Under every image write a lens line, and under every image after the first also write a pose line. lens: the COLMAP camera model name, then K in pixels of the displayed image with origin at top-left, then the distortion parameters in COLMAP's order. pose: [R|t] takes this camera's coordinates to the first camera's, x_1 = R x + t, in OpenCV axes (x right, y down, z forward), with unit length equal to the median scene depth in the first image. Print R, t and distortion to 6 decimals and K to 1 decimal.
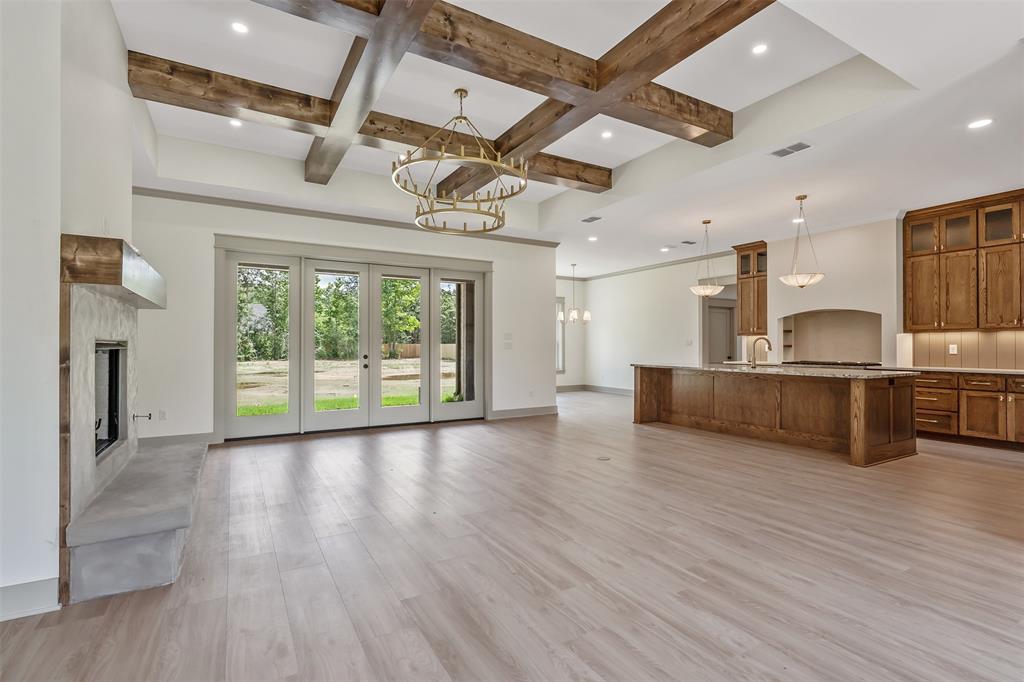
lens RADIAL K [[477.4, 0, 509.2], [0, 477.4, 342.7], [0, 0, 1]] dist [0.001334, -0.000085]
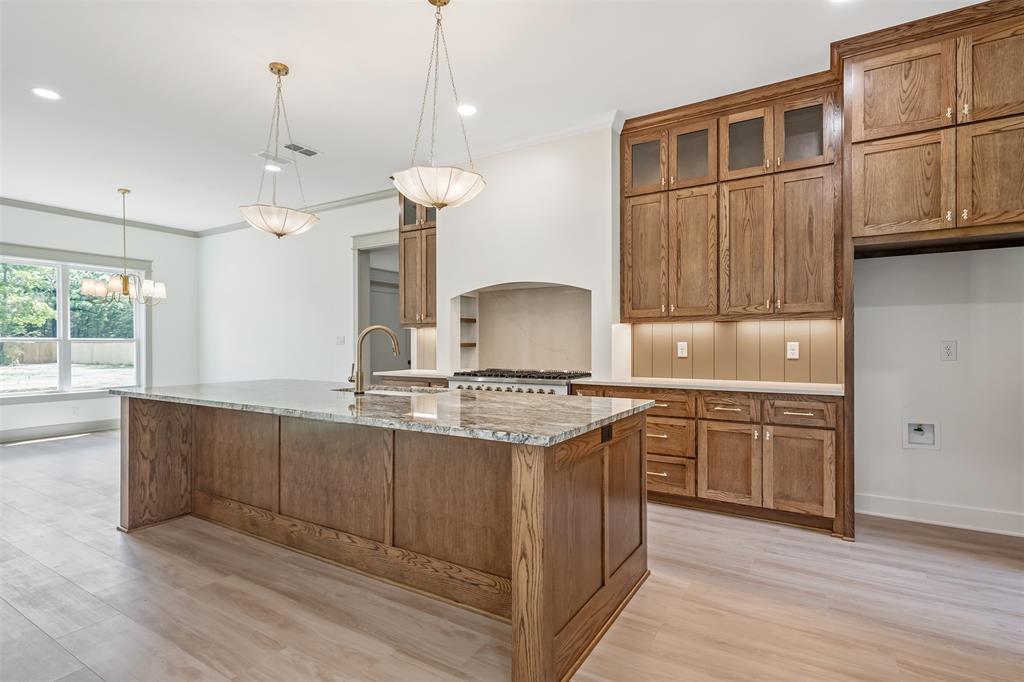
lens RADIAL K [[499.3, 0, 511.3], [0, 499.3, 345.6], [0, 0, 1]] dist [-0.000873, -0.000052]
pose [[0.880126, -0.003516, 0.474728, 0.427378], [-0.000560, 0.999964, 0.008445, 0.003024], [-0.474740, -0.007699, 0.880092, 0.539476]]
